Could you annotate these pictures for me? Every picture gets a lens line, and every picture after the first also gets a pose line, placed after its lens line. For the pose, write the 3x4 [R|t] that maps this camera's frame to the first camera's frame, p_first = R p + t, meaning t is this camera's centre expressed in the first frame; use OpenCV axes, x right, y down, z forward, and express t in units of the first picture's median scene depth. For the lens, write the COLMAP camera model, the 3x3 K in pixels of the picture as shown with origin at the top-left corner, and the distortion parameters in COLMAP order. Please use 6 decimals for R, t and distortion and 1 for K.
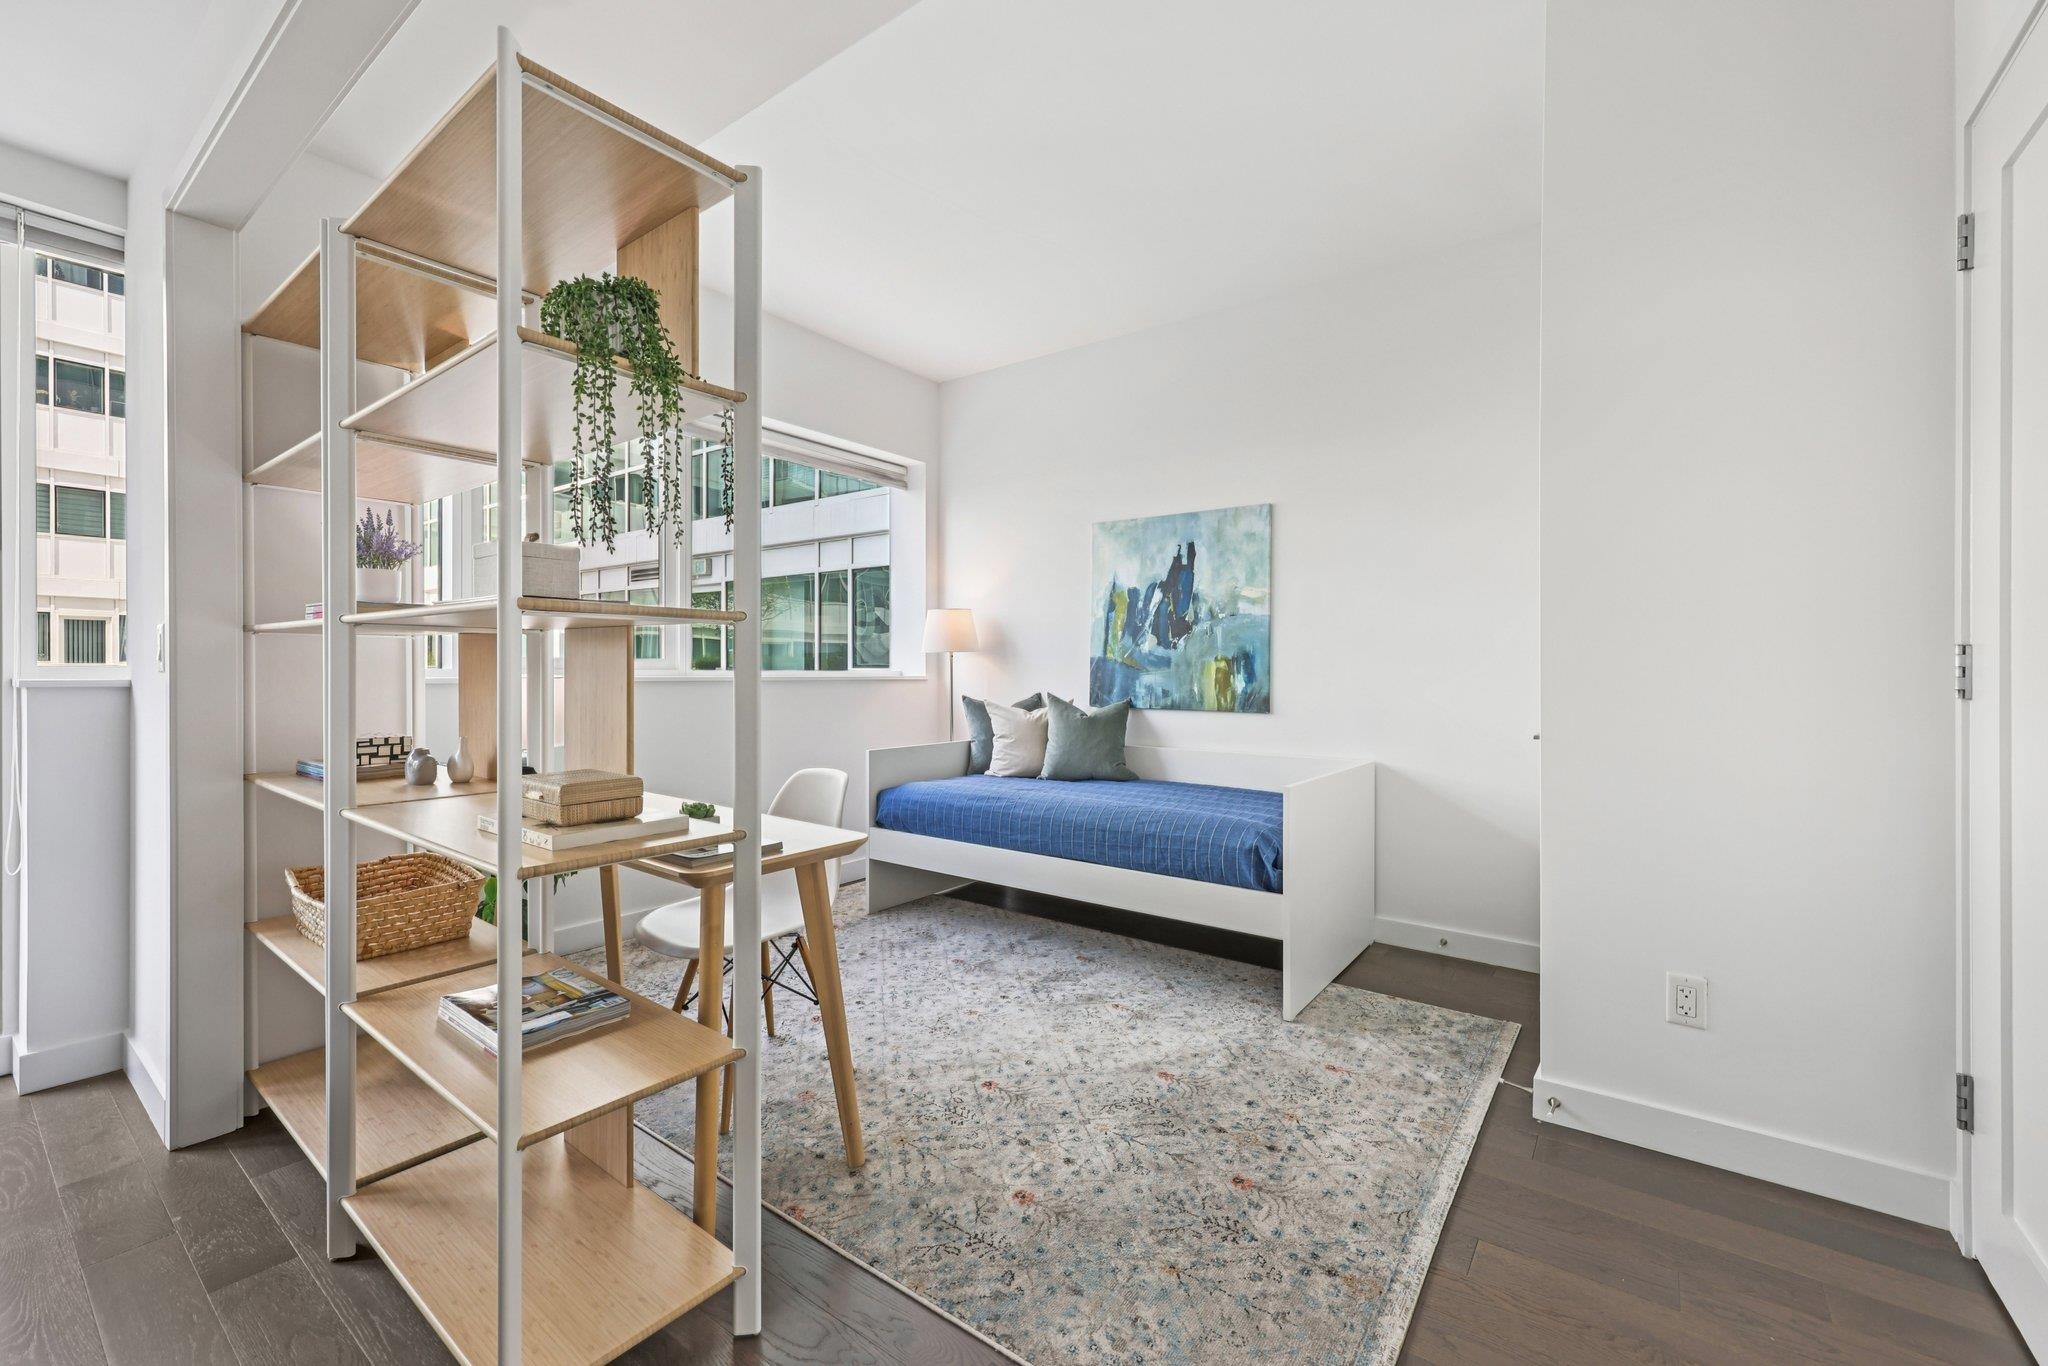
lens RADIAL K [[844.7, 0, 1045.8], [0, 844.7, 676.8], [0, 0, 1]] dist [0.003129, -0.000300]
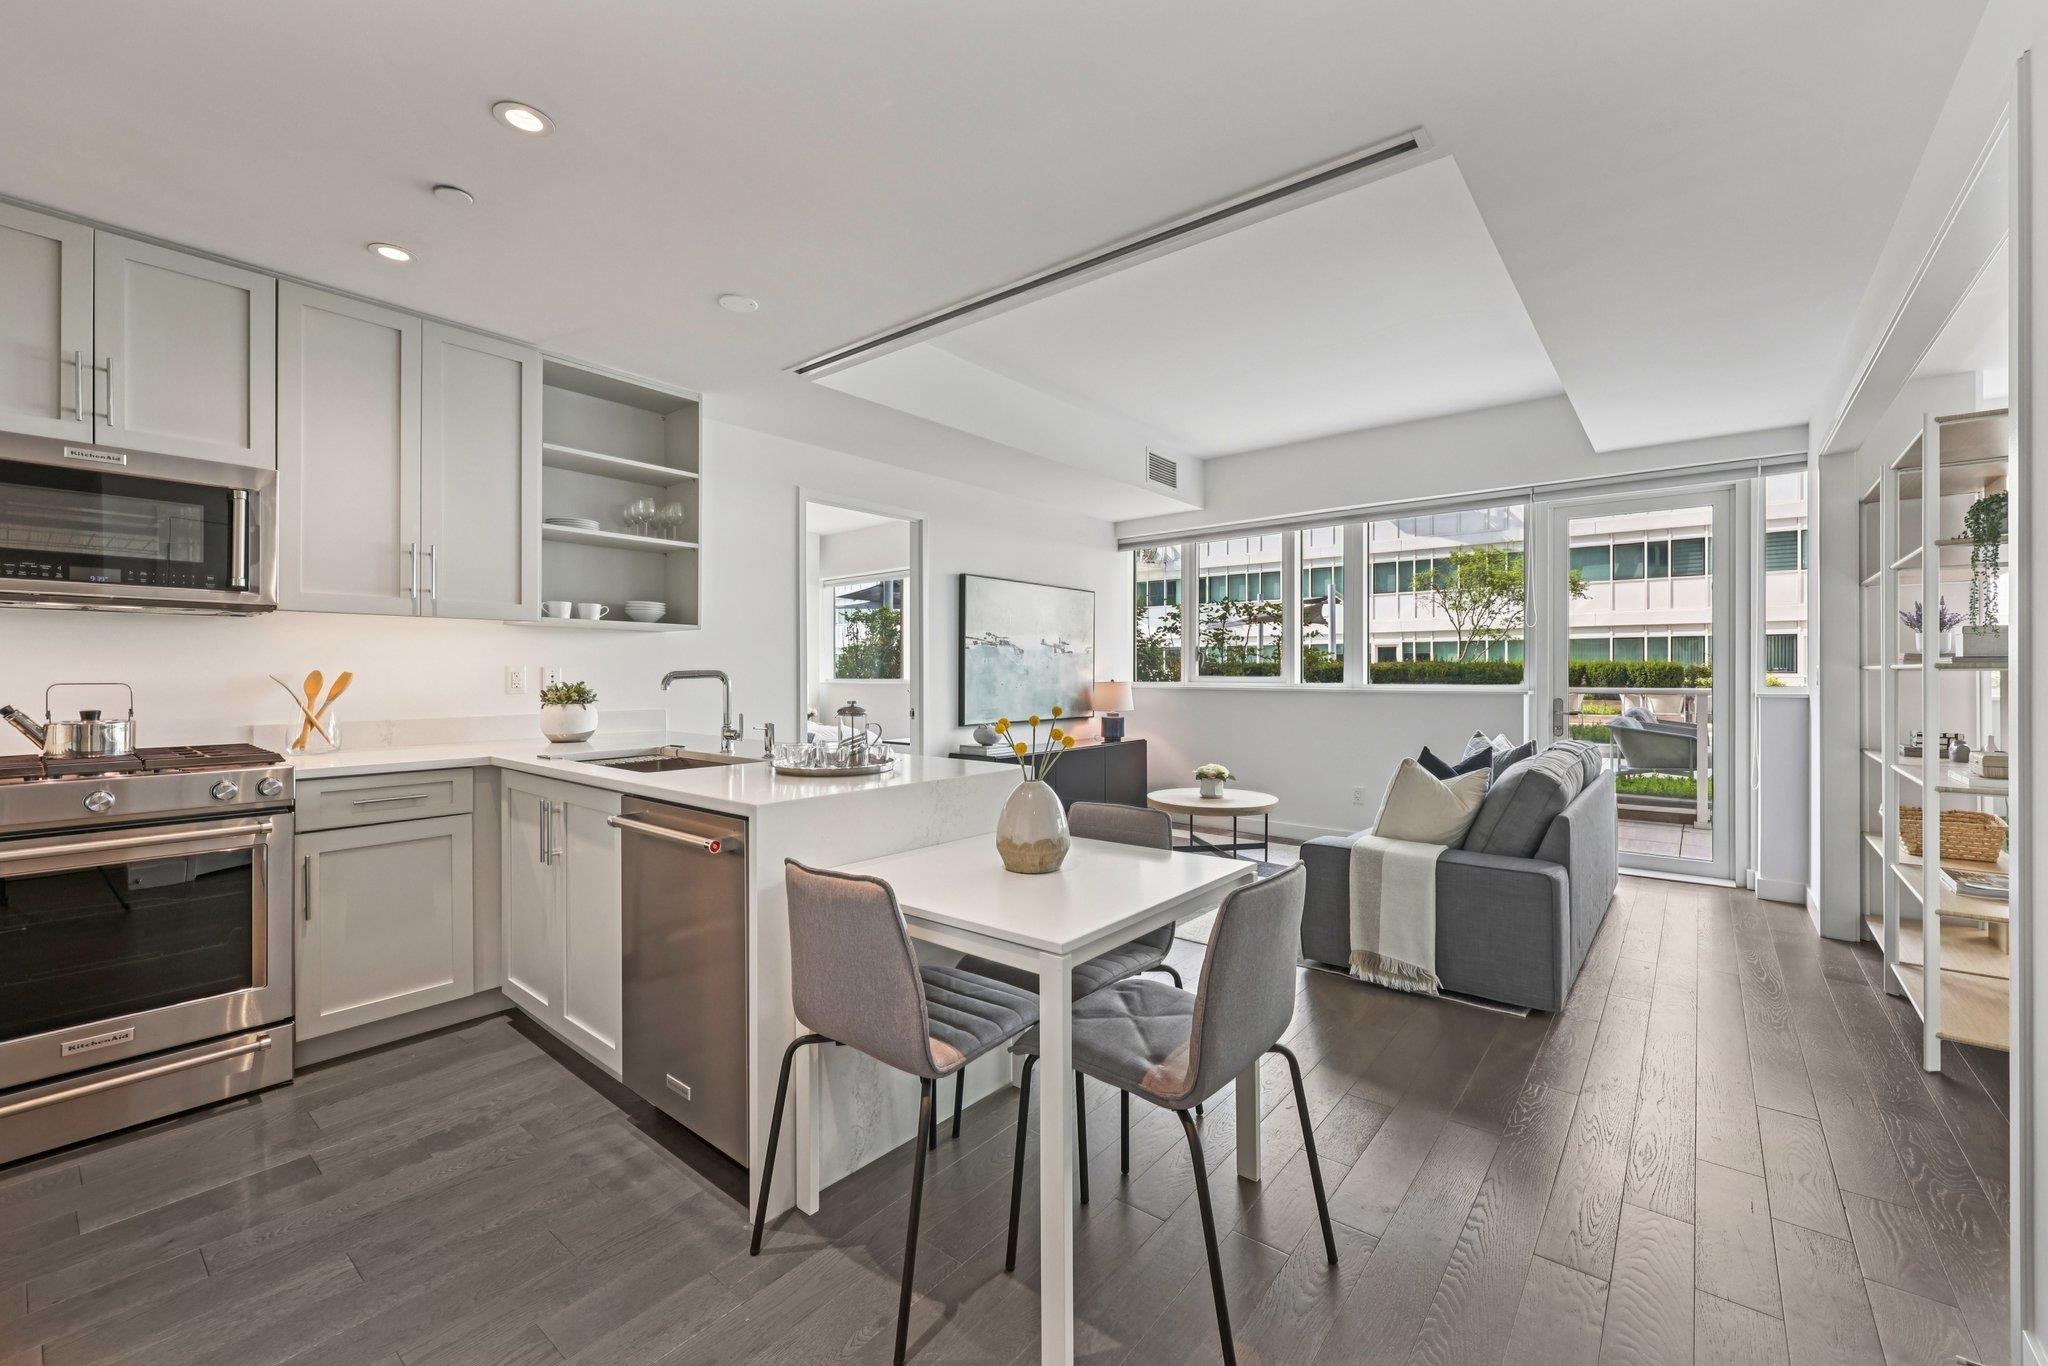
lens RADIAL K [[844.7, 0, 1020.9], [0, 844.7, 668.3], [0, 0, 1]] dist [0.003129, -0.000300]
pose [[-0.036549, -0.009664, -0.999285, 0.242447], [-0.011106, 0.999895, -0.009264, -0.004953], [0.999270, 0.010760, -0.036653, -0.189718]]
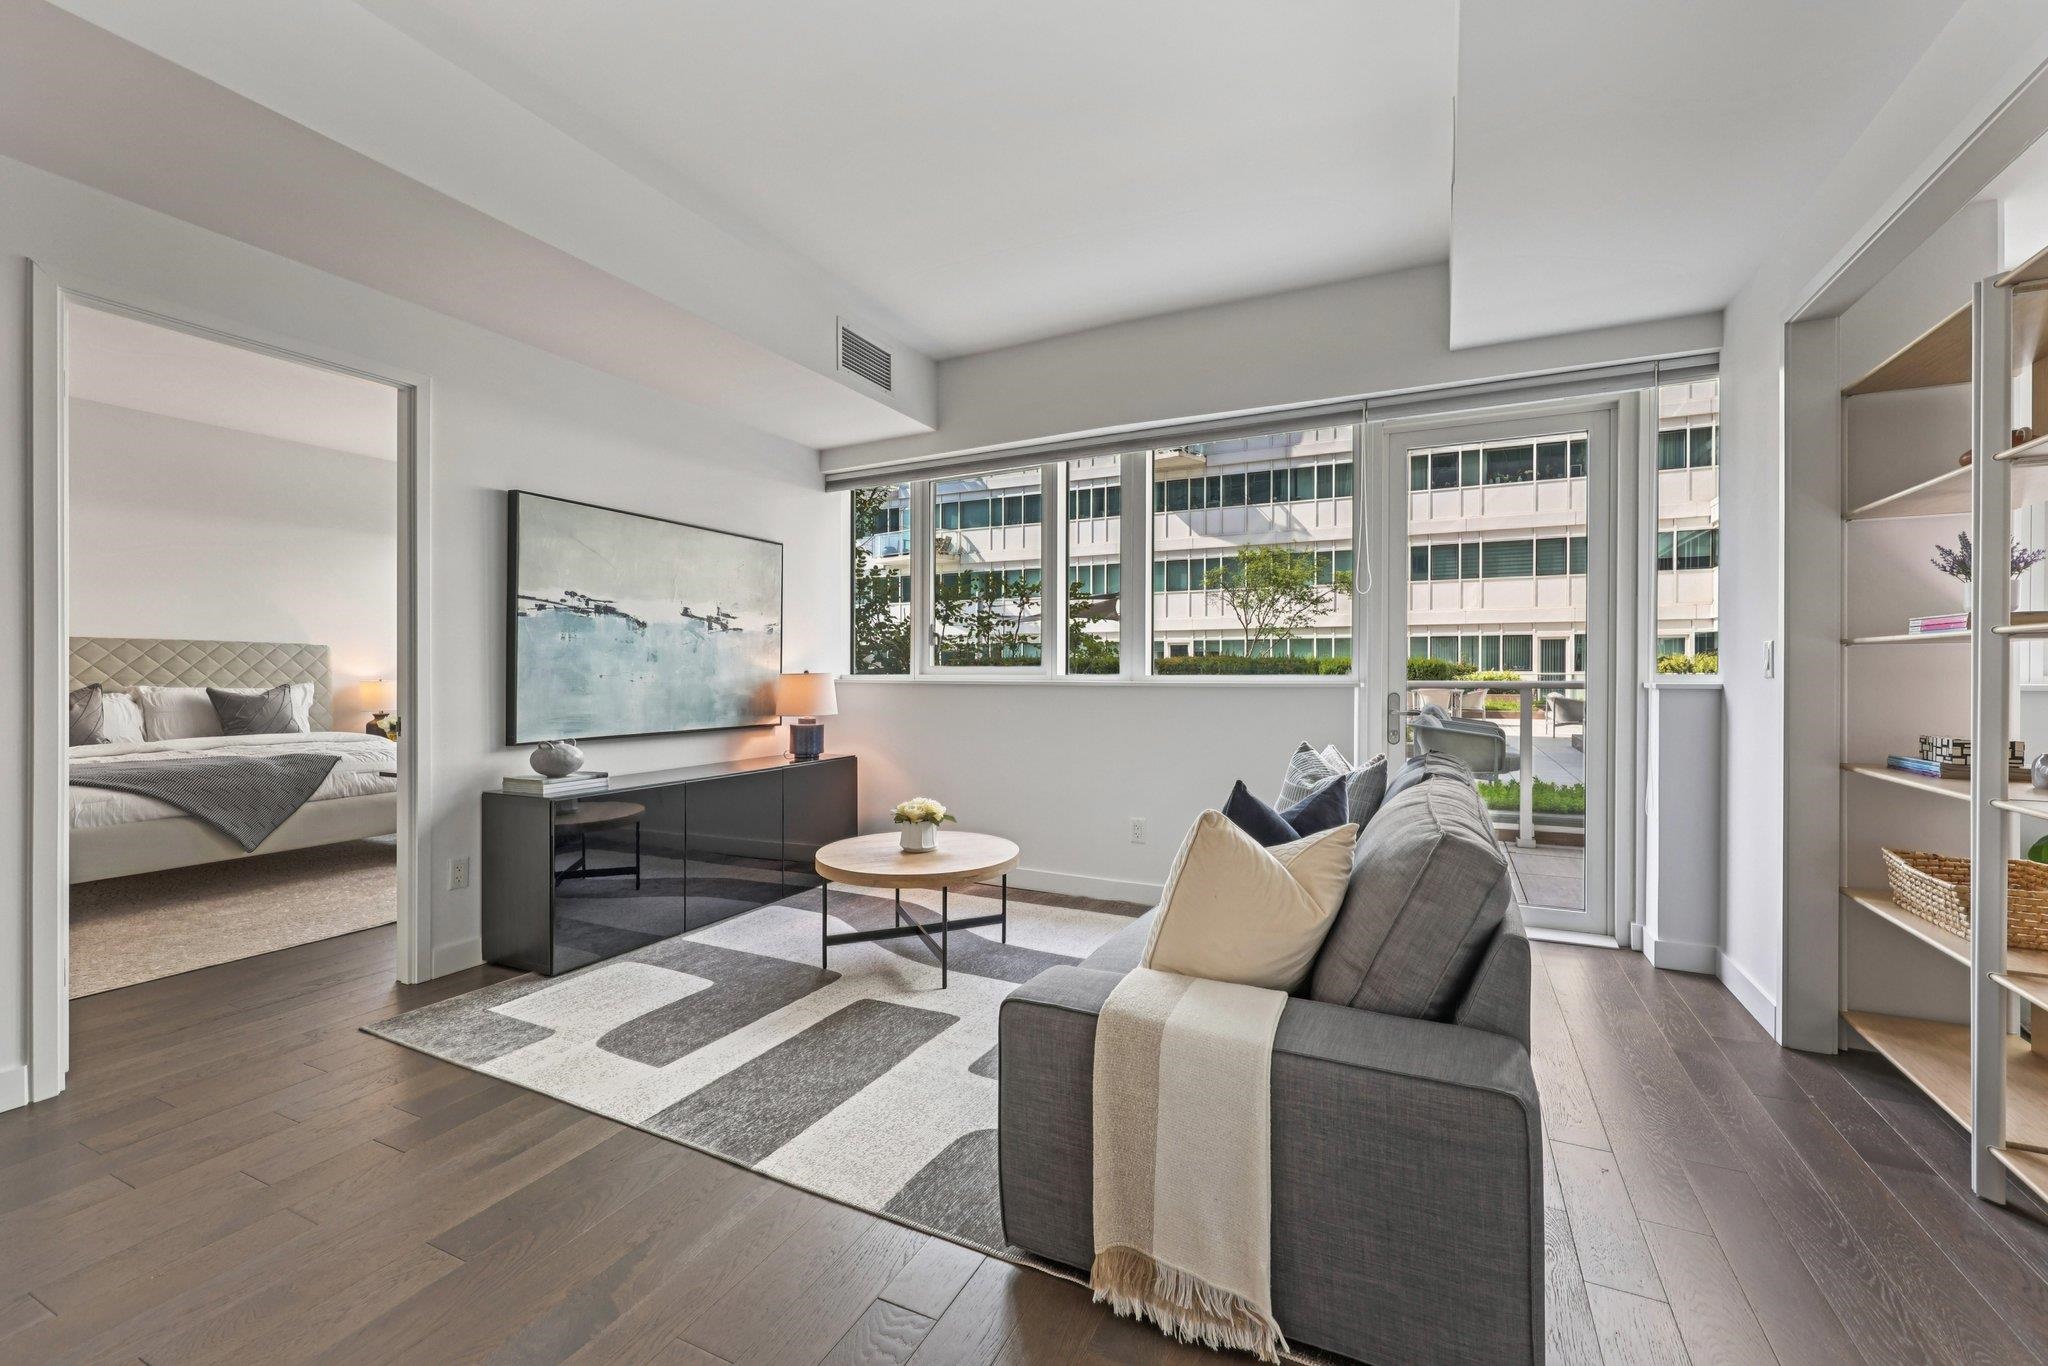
lens RADIAL K [[844.7, 0, 1007.8], [0, 844.7, 676.3], [0, 0, 1]] dist [0.003129, -0.000300]
pose [[0.170627, -0.000551, -0.985336, 0.010450], [-0.009098, 0.999956, -0.002134, 0.001235], [0.985294, 0.009329, 0.170614, -0.097060]]
